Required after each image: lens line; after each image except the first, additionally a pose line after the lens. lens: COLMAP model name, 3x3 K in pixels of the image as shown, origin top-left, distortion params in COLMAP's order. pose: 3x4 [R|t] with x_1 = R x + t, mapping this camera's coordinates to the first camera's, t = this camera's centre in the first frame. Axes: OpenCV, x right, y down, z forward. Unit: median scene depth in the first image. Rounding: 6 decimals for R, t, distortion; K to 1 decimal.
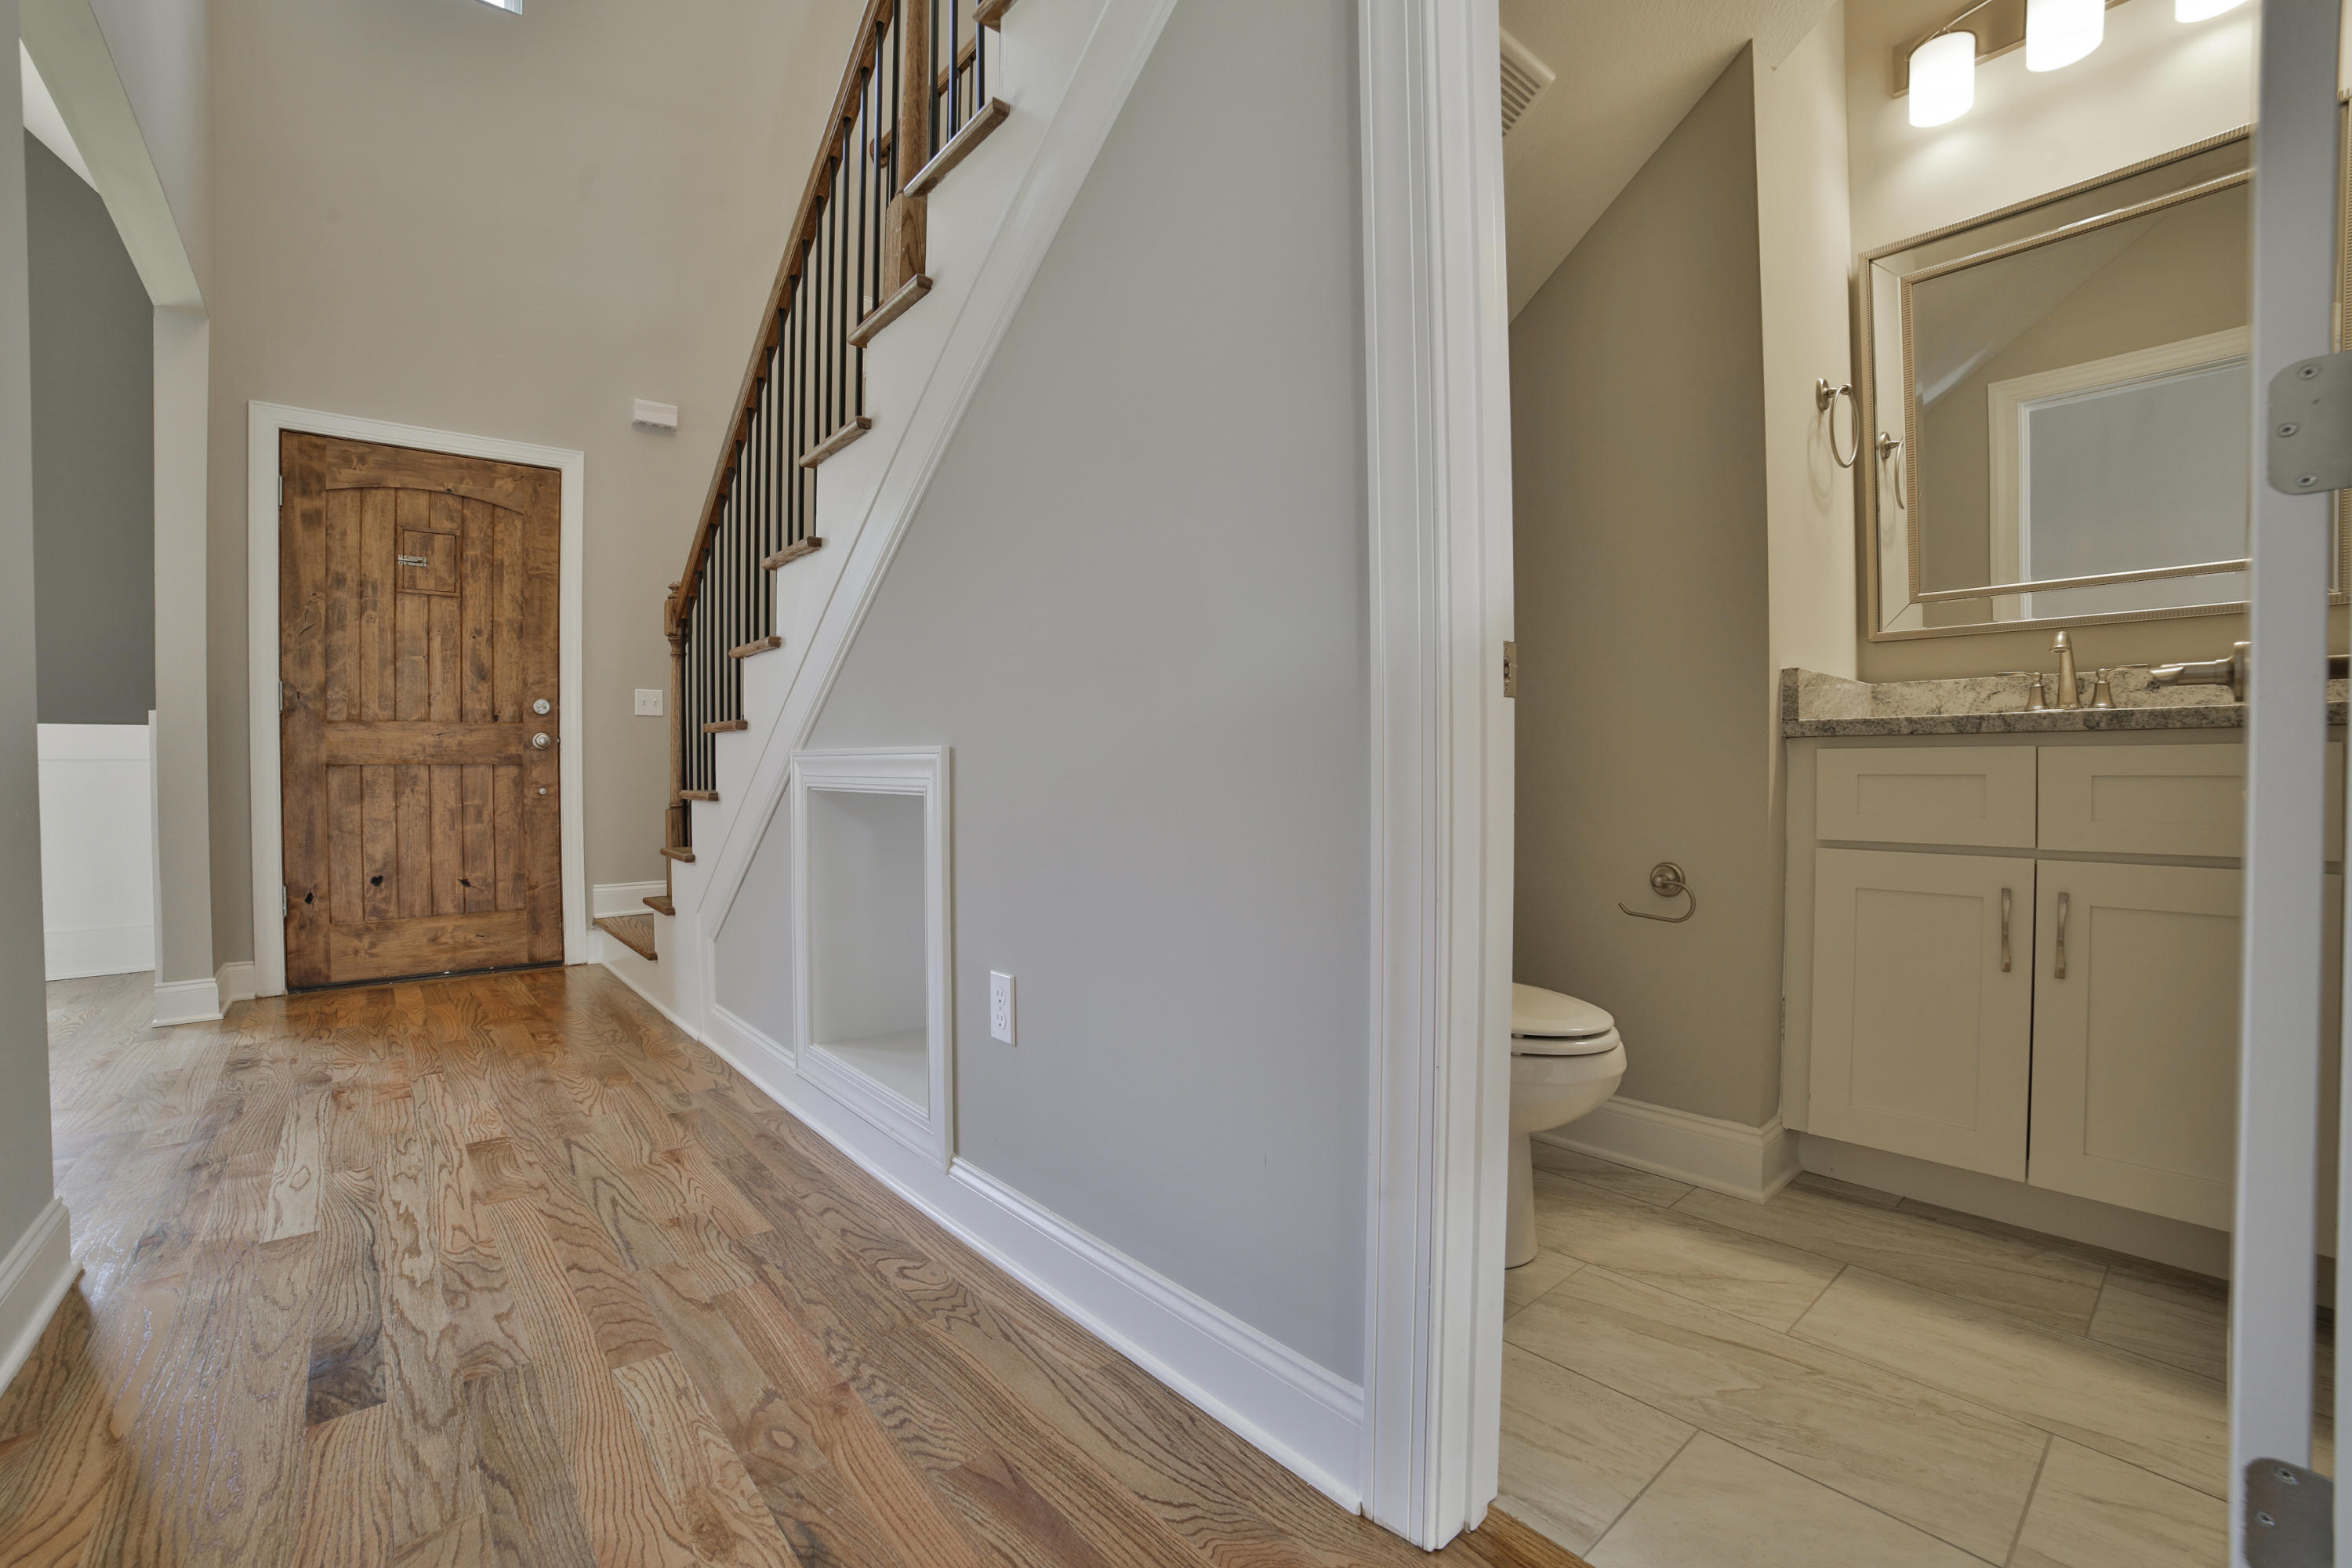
lens RADIAL K [[1008.5, 0, 1170.5], [0, 1008.5, 779.8], [0, 0, 1]] dist [-0.117092, 0.043952]
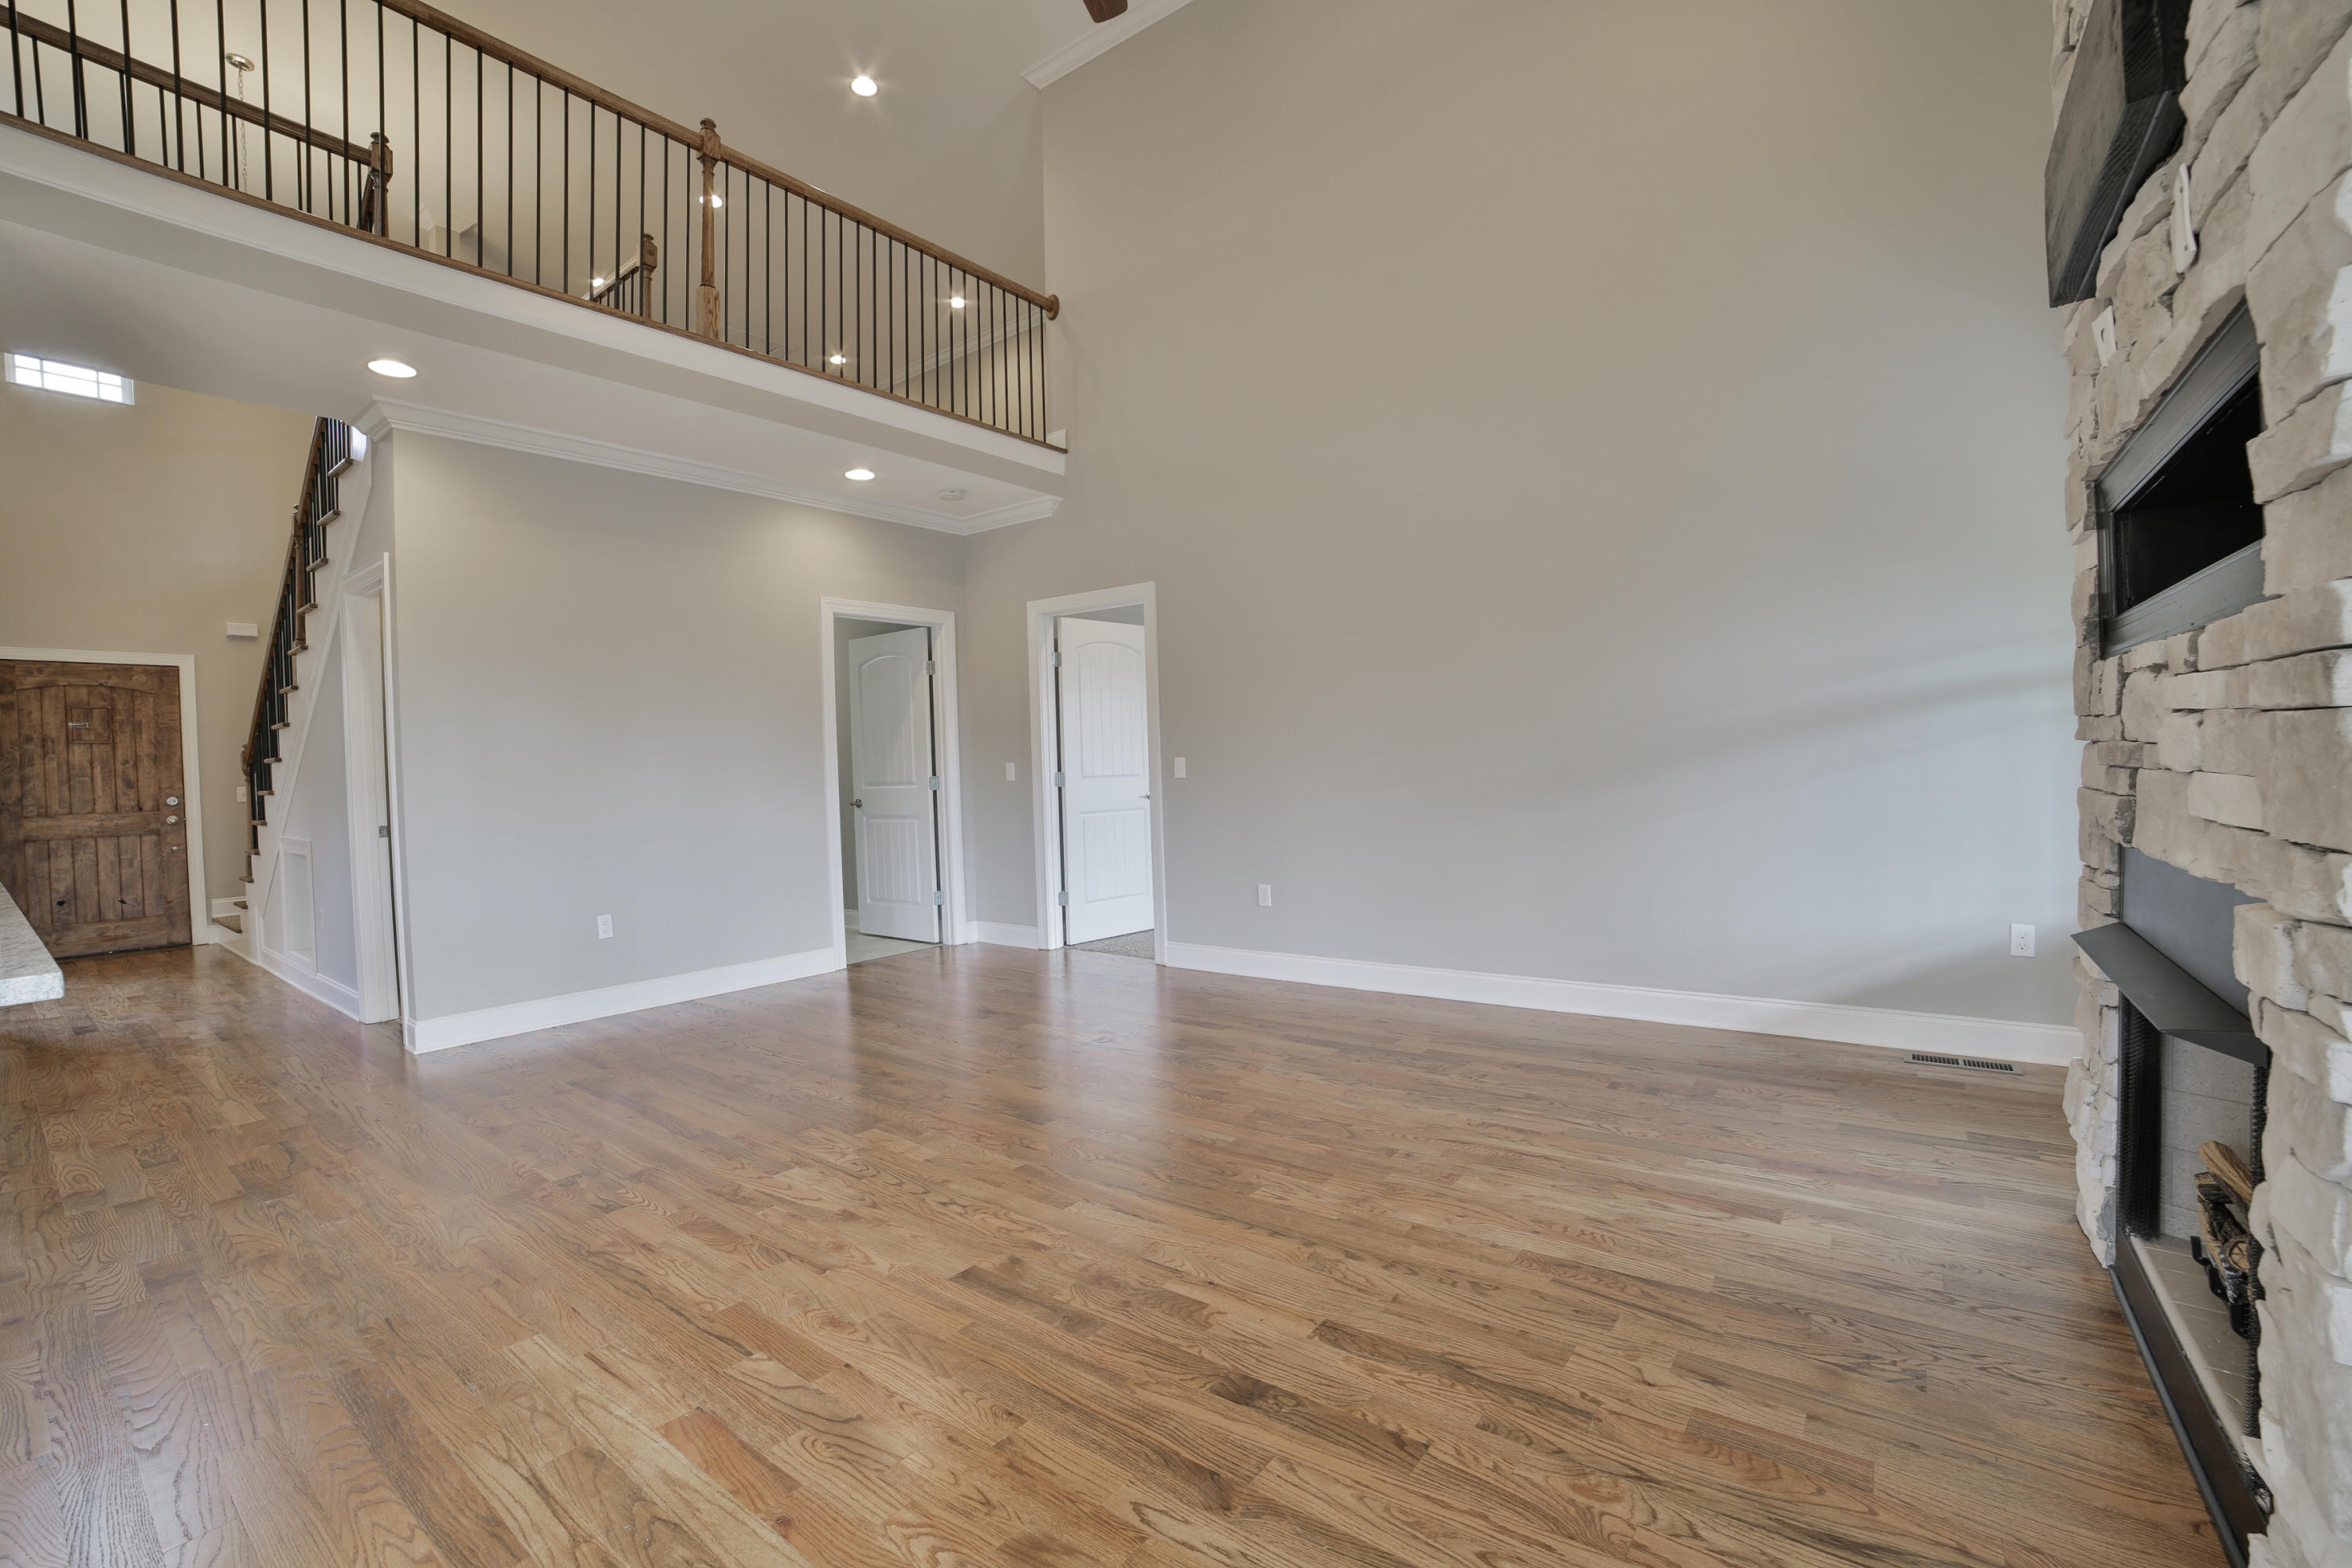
lens RADIAL K [[996.2, 0, 1165.5], [0, 996.2, 784.2], [0, 0, 1]] dist [-0.088534, 0.028179]
pose [[0.972457, -0.032629, 0.230787, 0.796423], [0.033479, 0.999439, 0.000233, -0.049504], [-0.230666, 0.007500, 0.973004, -1.188188]]
